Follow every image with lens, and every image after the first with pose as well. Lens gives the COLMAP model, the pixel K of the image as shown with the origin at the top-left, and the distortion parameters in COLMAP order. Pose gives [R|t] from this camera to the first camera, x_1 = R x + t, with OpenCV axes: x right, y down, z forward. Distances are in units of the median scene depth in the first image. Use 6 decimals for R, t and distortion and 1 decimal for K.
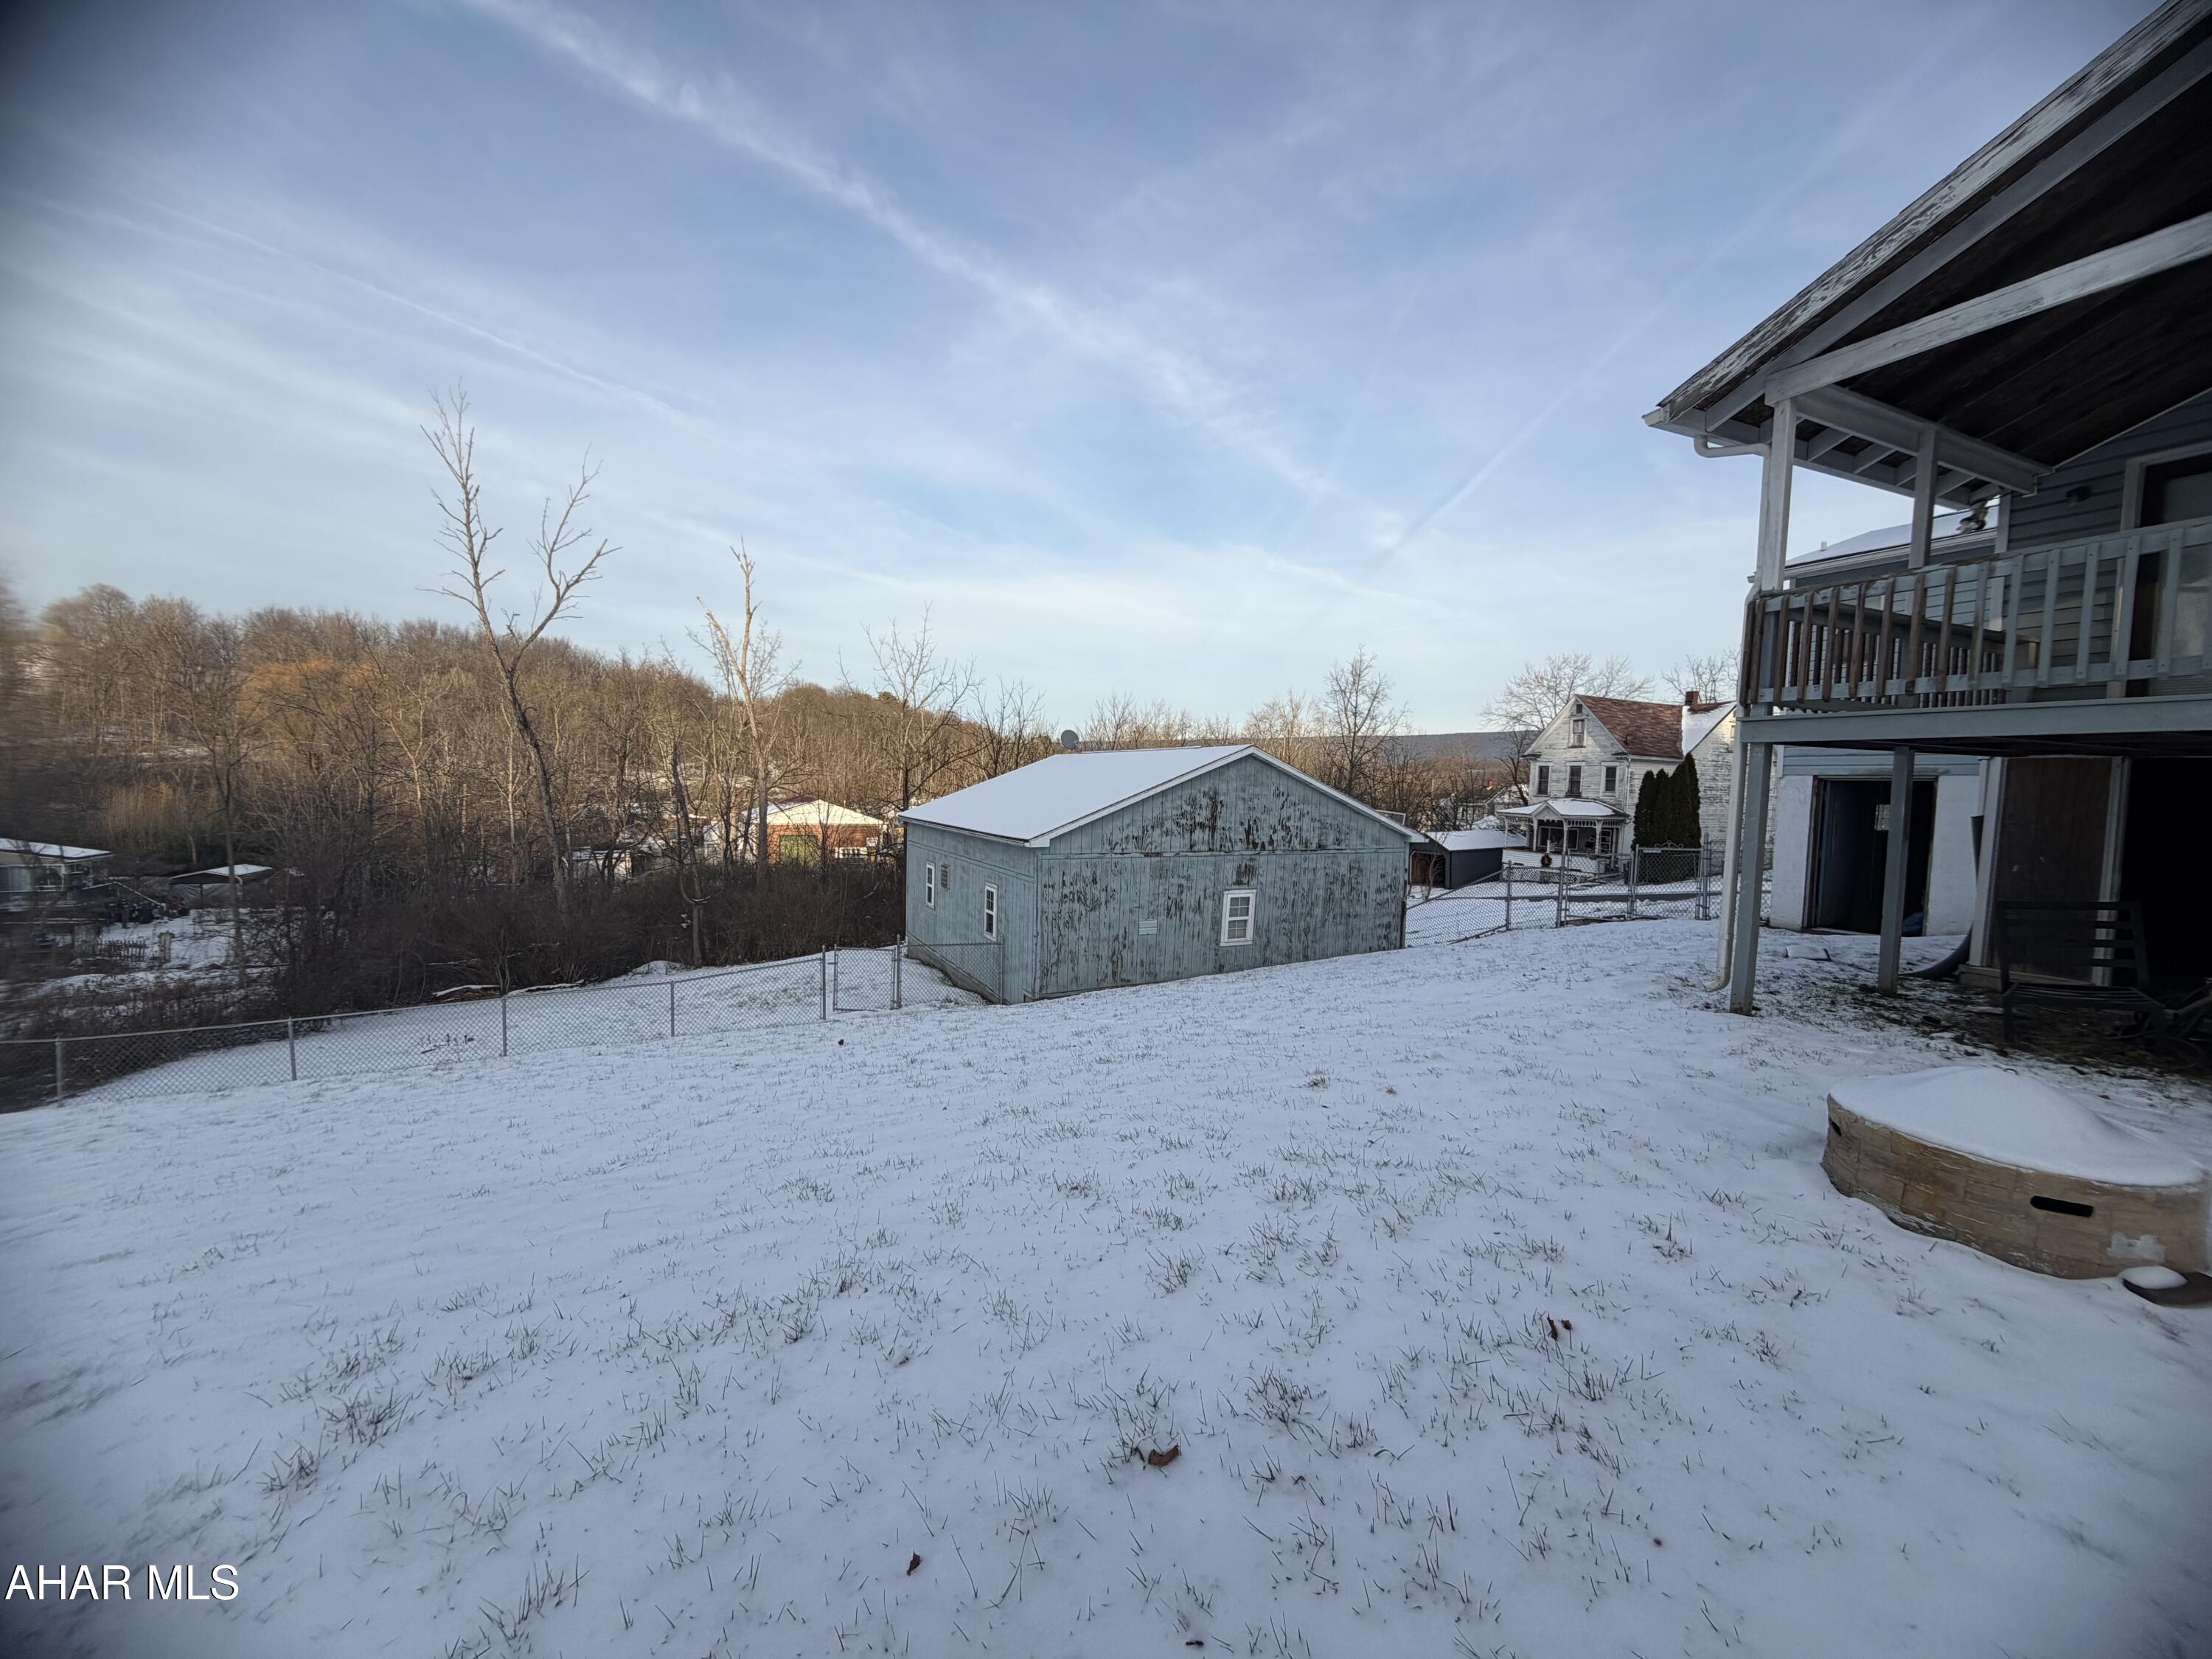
lens RADIAL K [[884.2, 0, 1099.3], [0, 884.2, 824.4], [0, 0, 1]] dist [-0.000903, -0.000256]
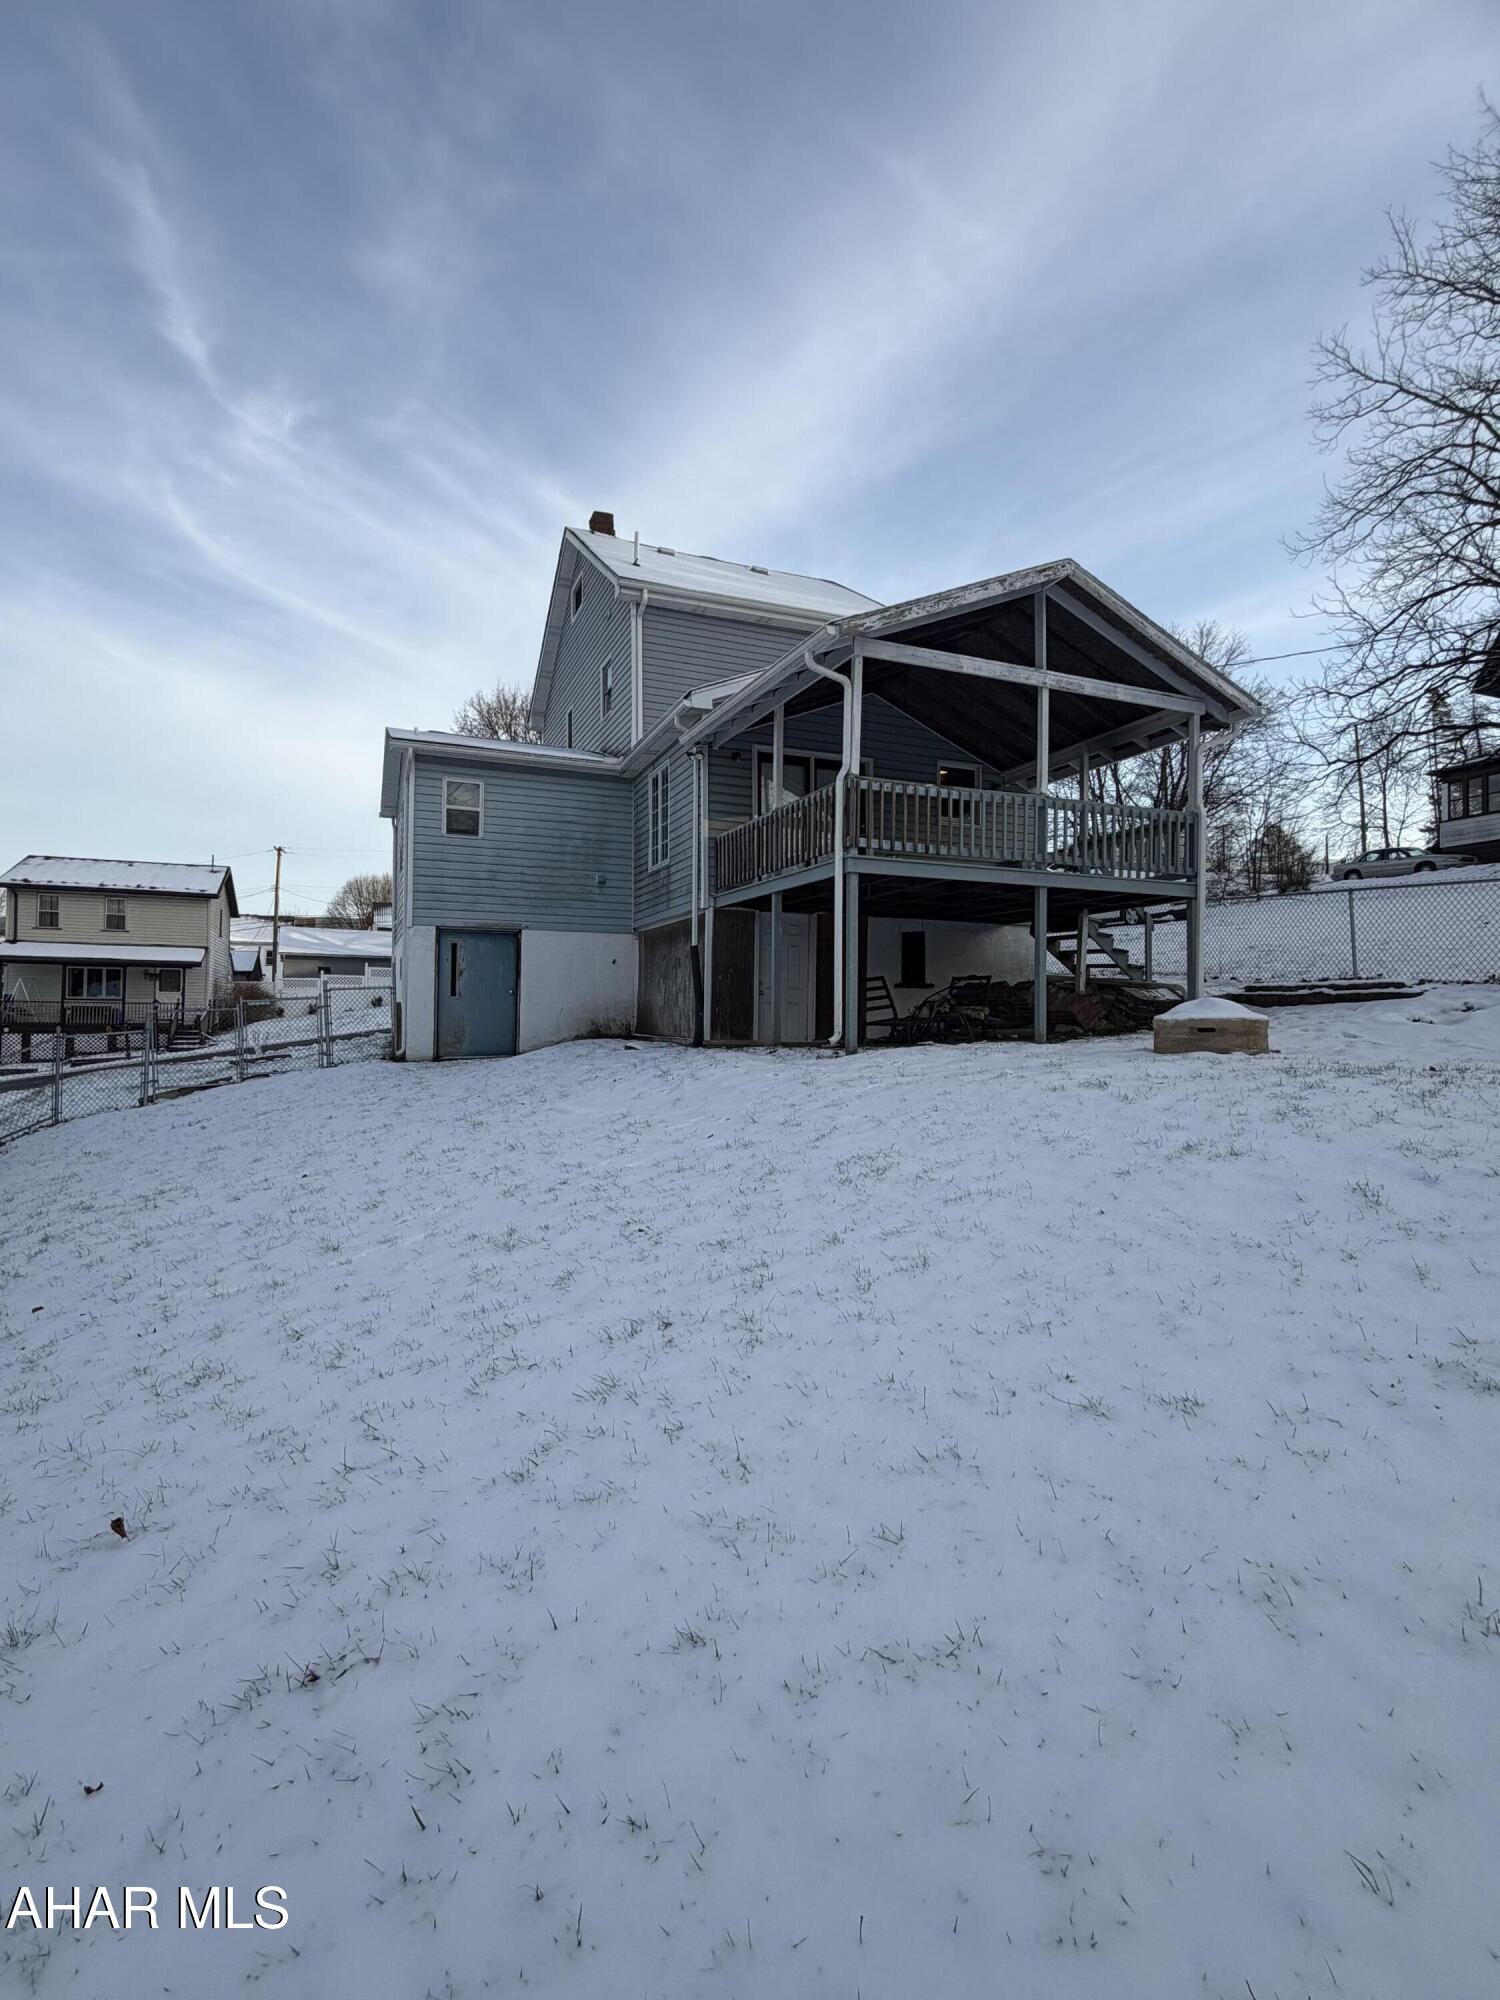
lens RADIAL K [[973.8, 0, 752.7], [0, 973.8, 1040.7], [0, 0, 1]] dist [-0.002658, 0.000708]
pose [[0.022823, -0.045589, 0.998700, -0.333615], [0.042870, 0.998085, 0.044581, 0.039495], [-0.998820, 0.041797, 0.024733, 0.395673]]
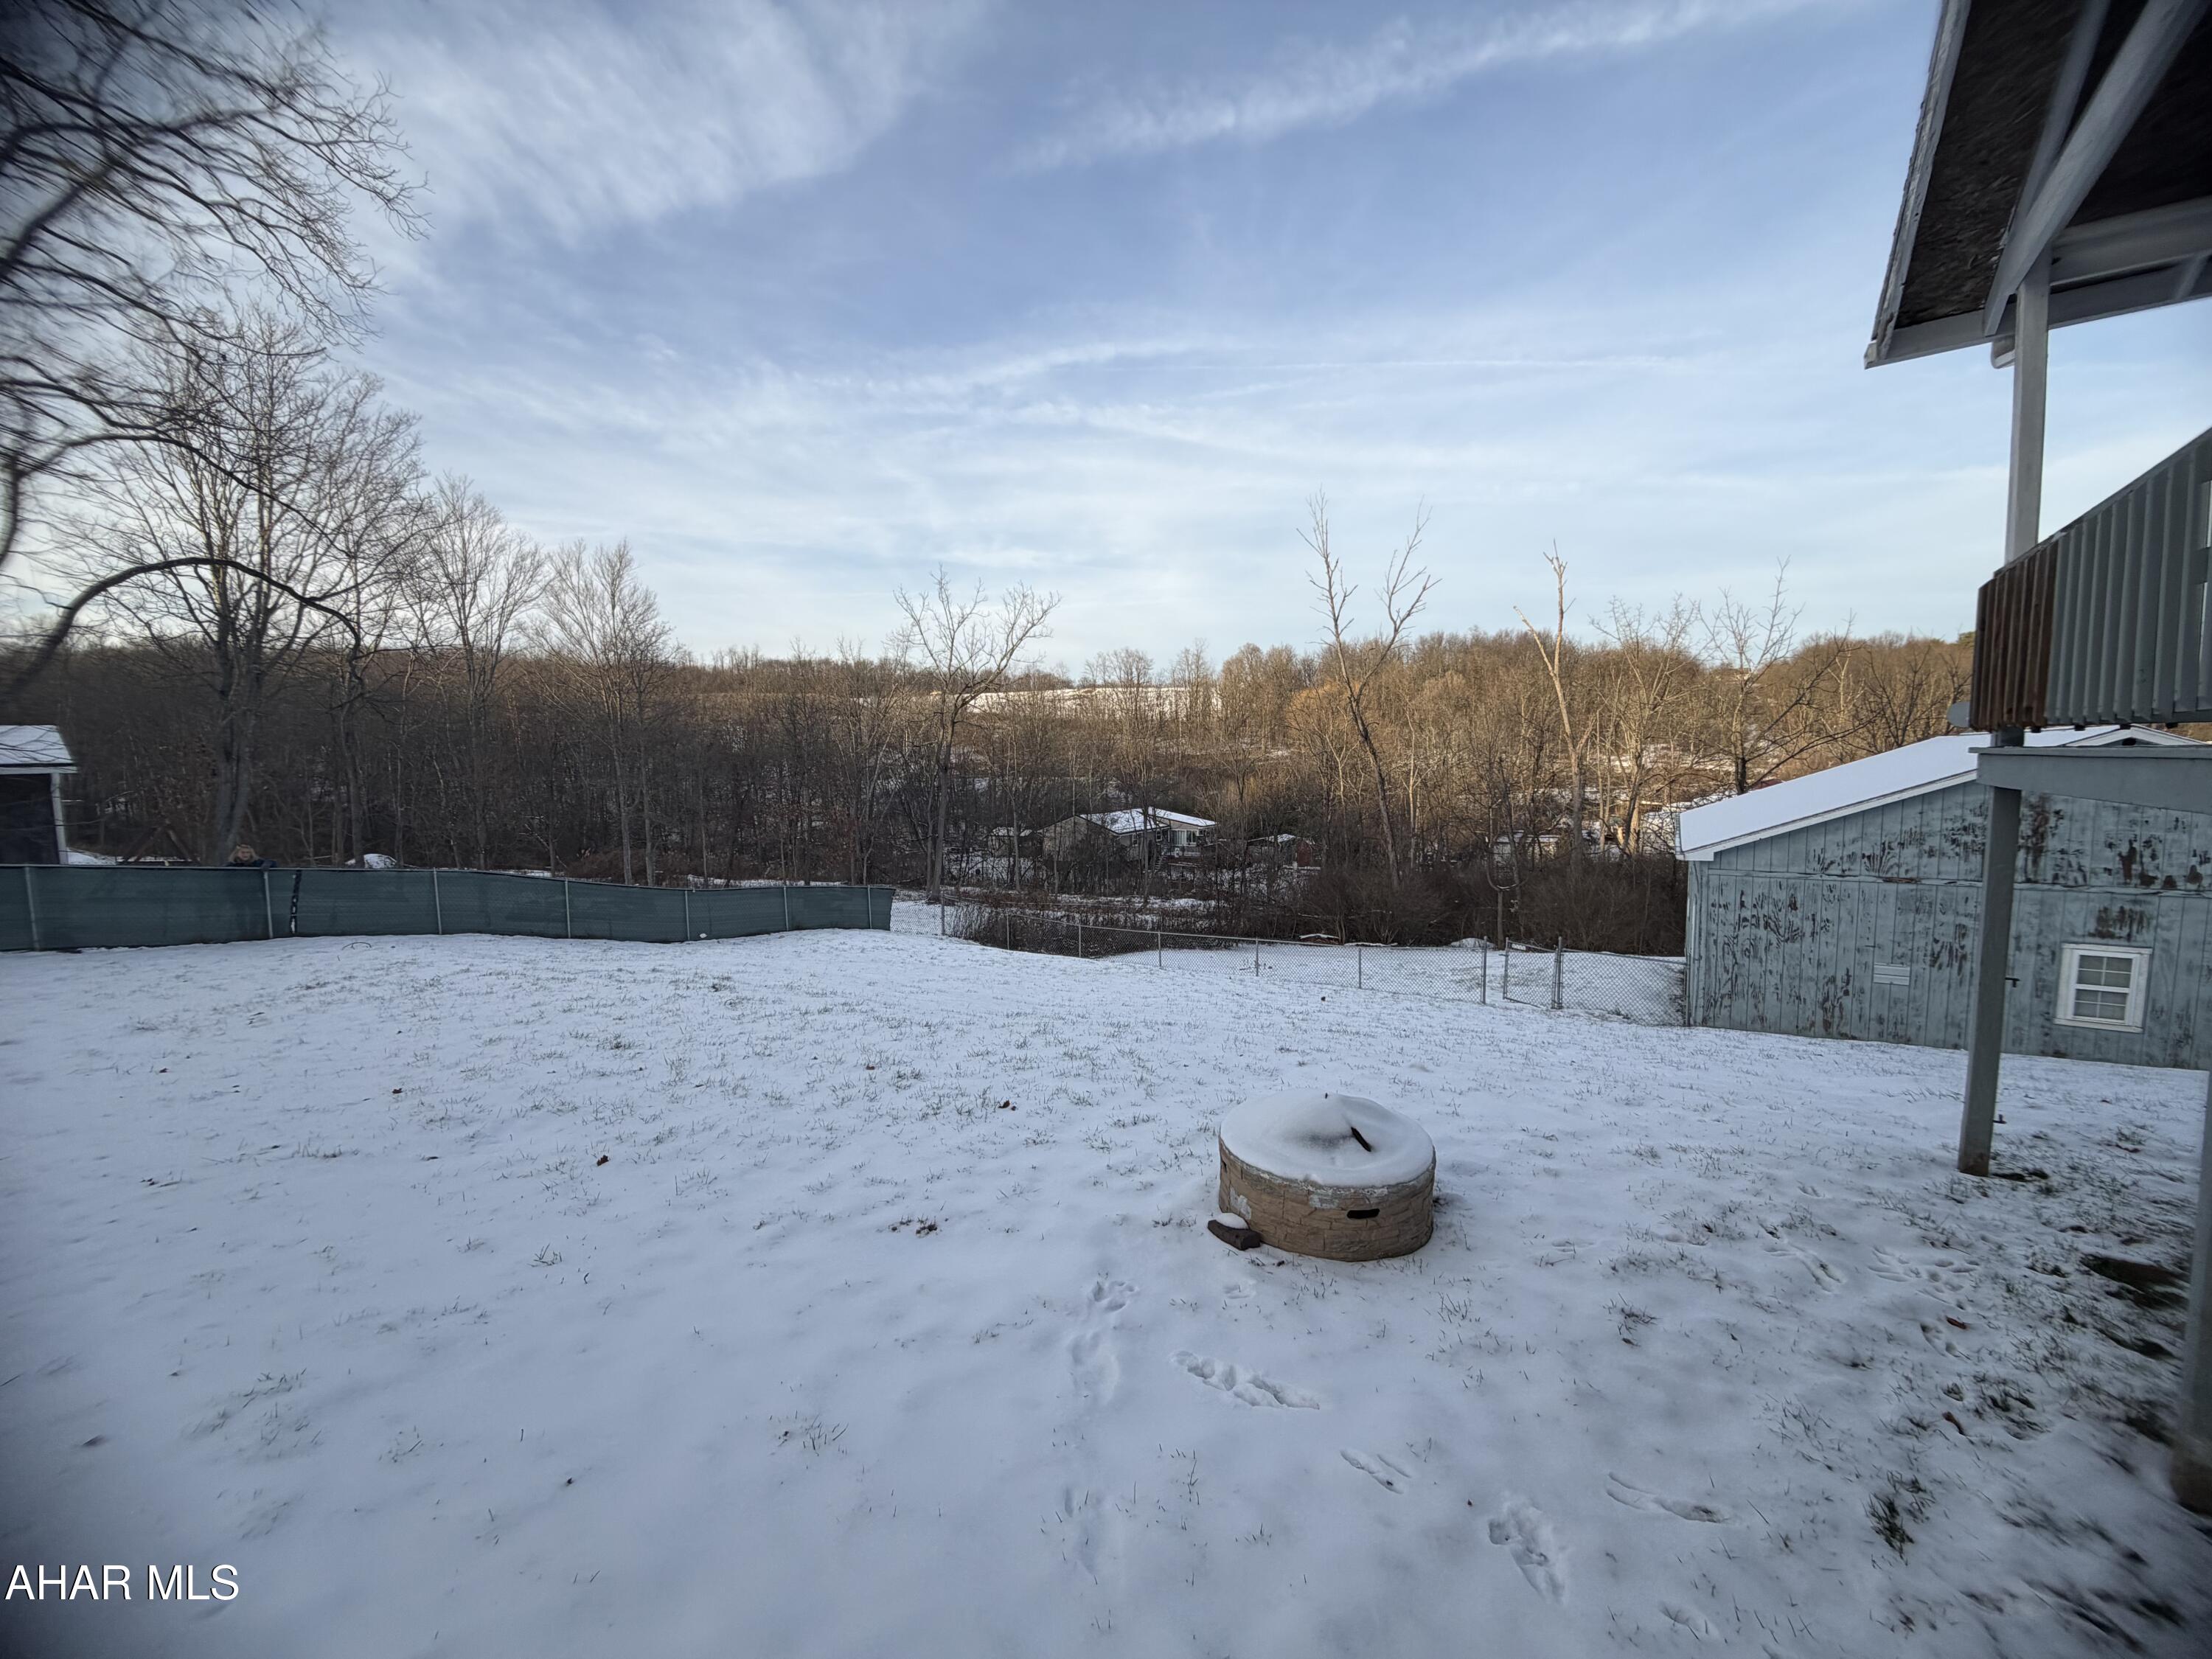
lens RADIAL K [[884.2, 0, 1079.9], [0, 884.2, 839.1], [0, 0, 1]] dist [-0.000903, -0.000256]
pose [[0.491132, 0.045113, -0.869916, 0.356263], [-0.010510, 0.998892, 0.045868, -0.027499], [0.871022, -0.013384, 0.491062, 0.013207]]
